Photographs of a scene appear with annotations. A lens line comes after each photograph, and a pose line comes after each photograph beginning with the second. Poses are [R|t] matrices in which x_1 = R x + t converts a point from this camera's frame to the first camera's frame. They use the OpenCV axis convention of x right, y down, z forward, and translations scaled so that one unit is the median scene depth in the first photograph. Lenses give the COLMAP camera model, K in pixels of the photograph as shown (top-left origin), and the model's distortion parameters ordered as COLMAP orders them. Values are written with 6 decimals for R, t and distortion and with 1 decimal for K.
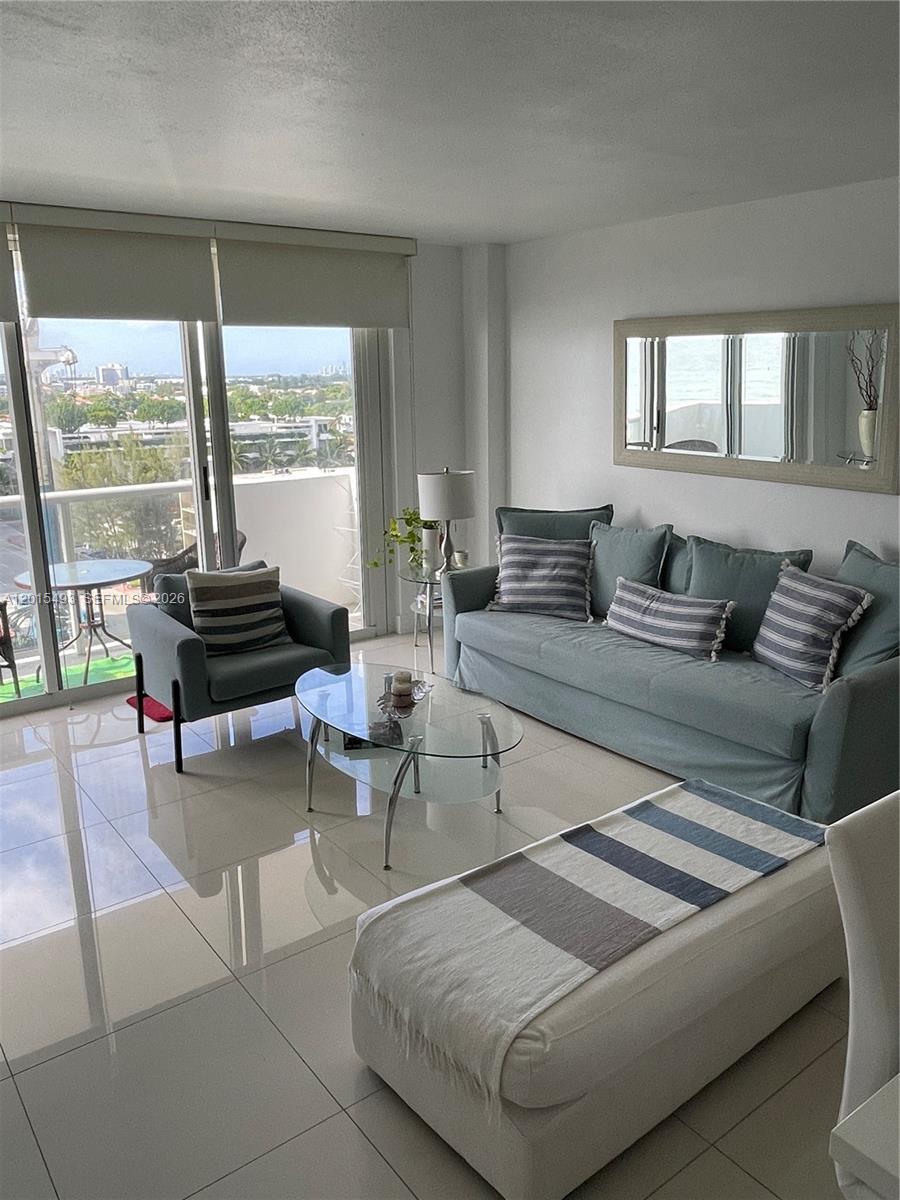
lens RADIAL K [[896.8, 0, 453.8], [0, 896.8, 594.4], [0, 0, 1]] dist [0.013393, -0.004099]
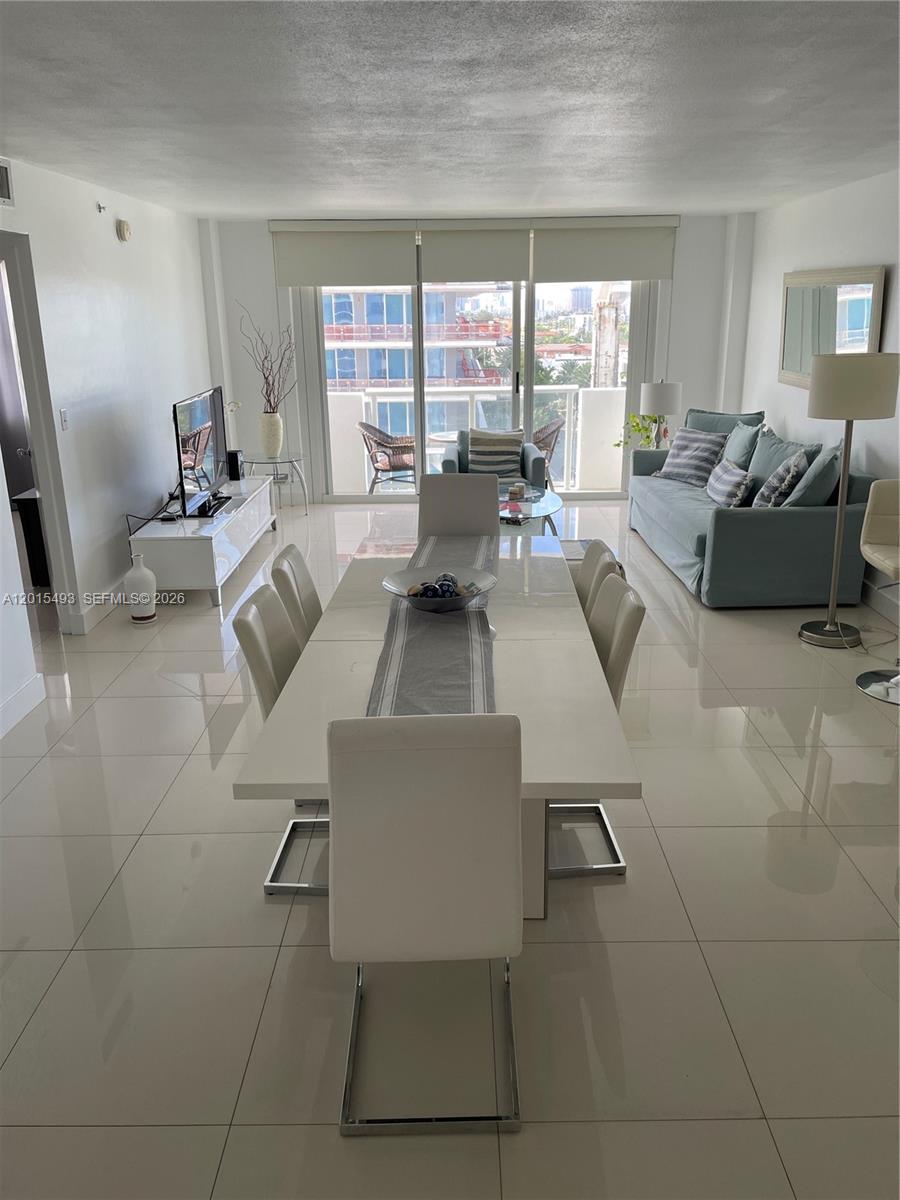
lens RADIAL K [[892.4, 0, 452.7], [0, 892.4, 605.3], [0, 0, 1]] dist [0.057353, -0.055599]
pose [[0.789016, 0.191442, -0.583784, 0.826043], [-0.140229, 0.981246, 0.132256, 0.094788], [0.598156, -0.022489, 0.801064, -0.488813]]
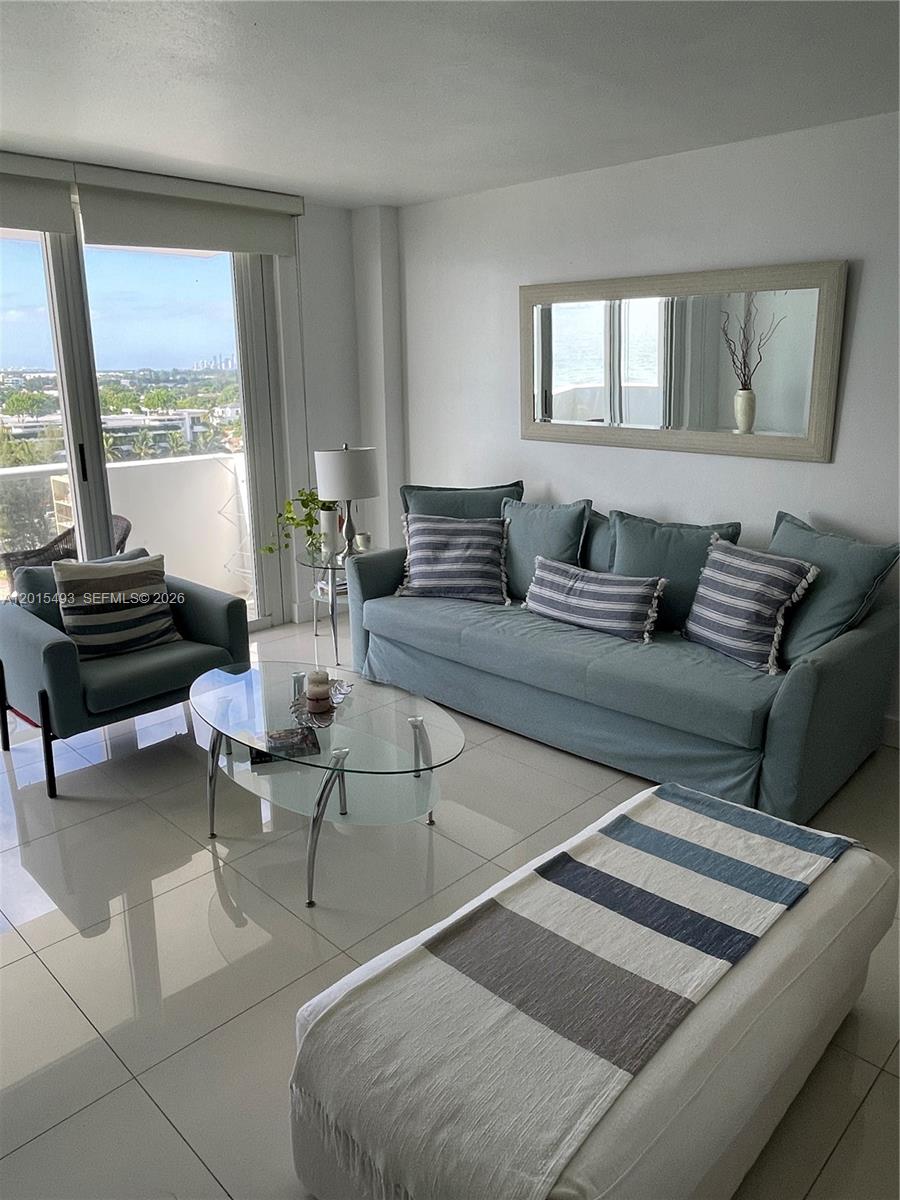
lens RADIAL K [[844.3, 0, 445.6], [0, 844.3, 590.7], [0, 0, 1]] dist [0.009679, -0.032540]
pose [[0.990345, -0.031560, 0.134983, -0.036356], [0.029294, 0.999395, 0.018745, -0.002847], [-0.135493, -0.014610, 0.990671, 0.152103]]
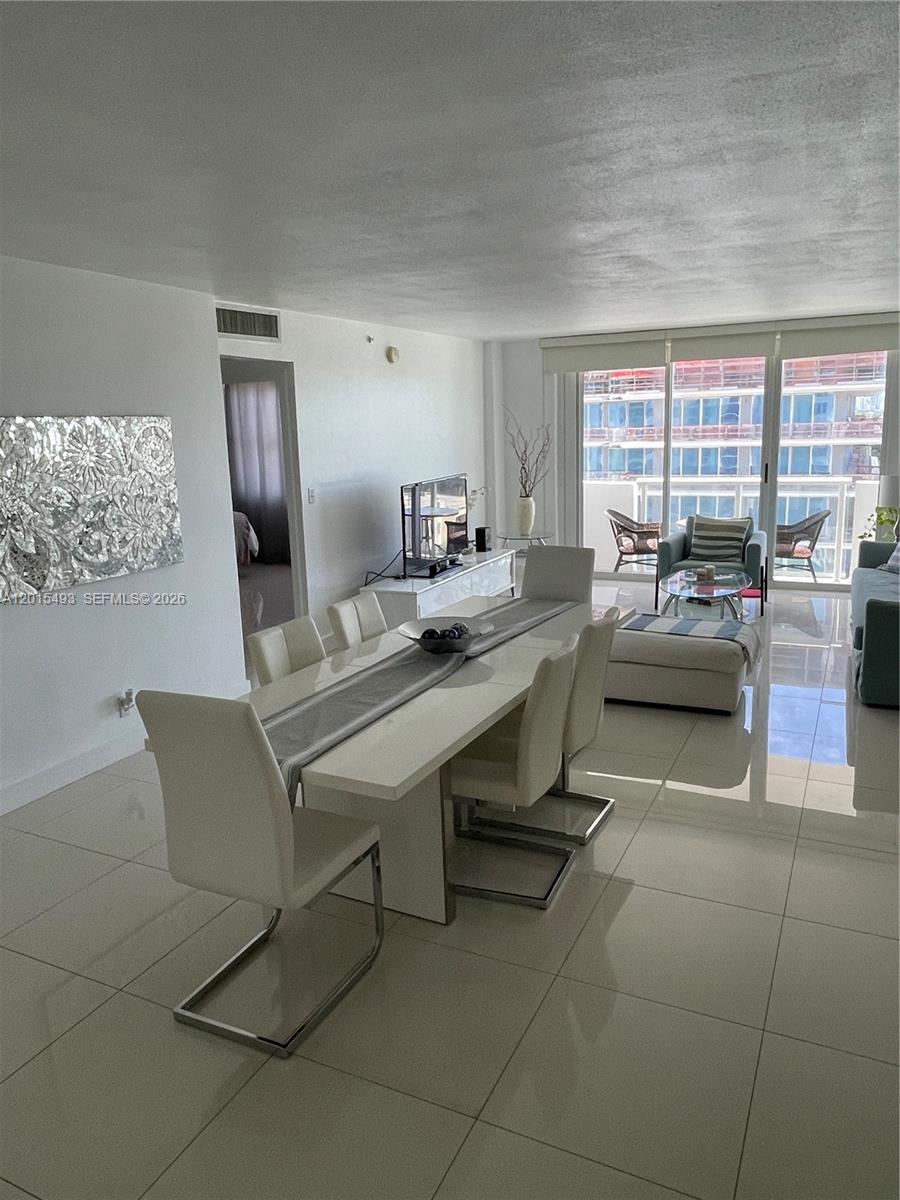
lens RADIAL K [[844.3, 0, 454.4], [0, 844.3, 601.6], [0, 0, 1]] dist [0.009679, -0.032540]
pose [[0.442210, 0.178098, -0.879051, 1.119634], [-0.182218, 0.977487, 0.106376, 0.059030], [0.878207, 0.113139, 0.464707, -0.266269]]
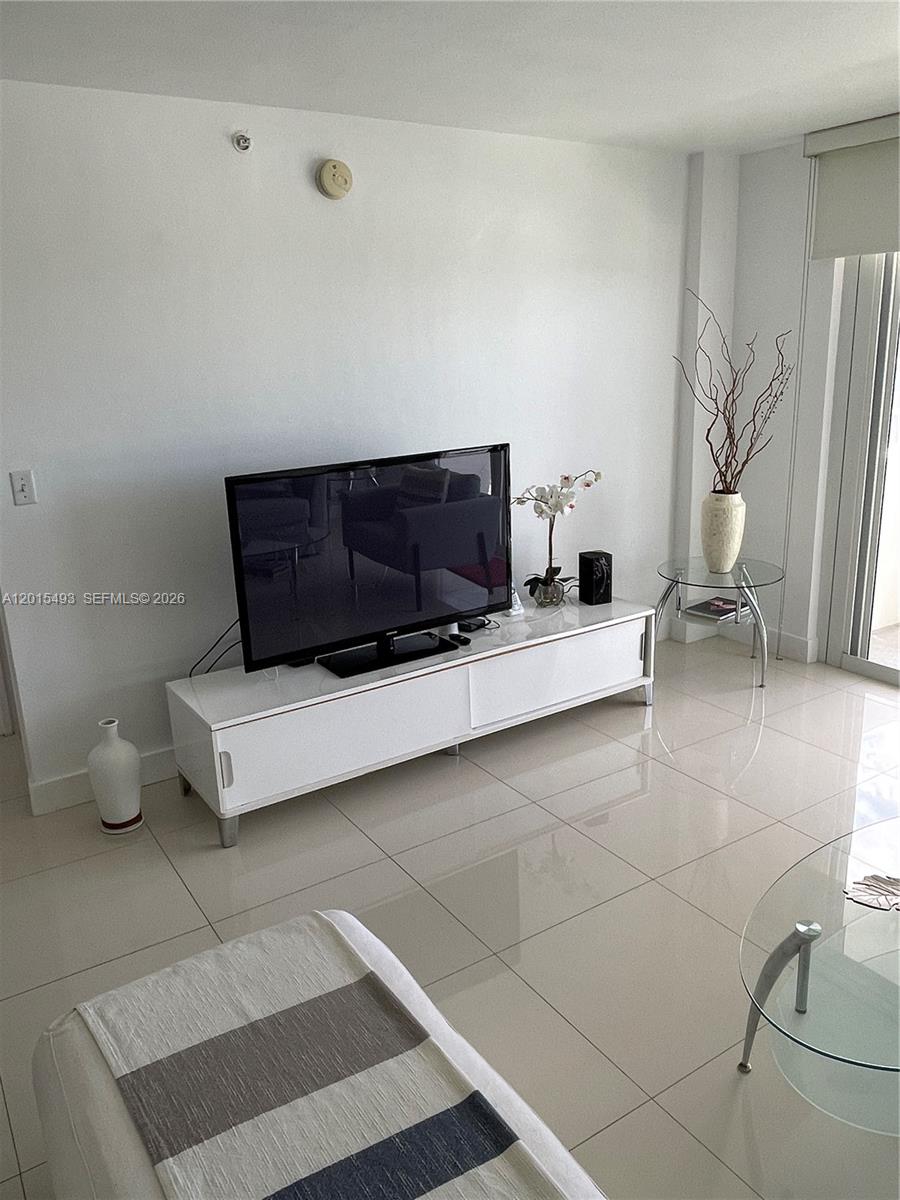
lens RADIAL K [[896.8, 0, 472.3], [0, 896.8, 605.8], [0, 0, 1]] dist [0.013393, -0.004099]
pose [[-0.061473, 0.289990, -0.955053, 0.368224], [-0.204028, 0.933007, 0.296428, -0.130182], [0.977033, 0.213080, 0.001811, 0.569919]]
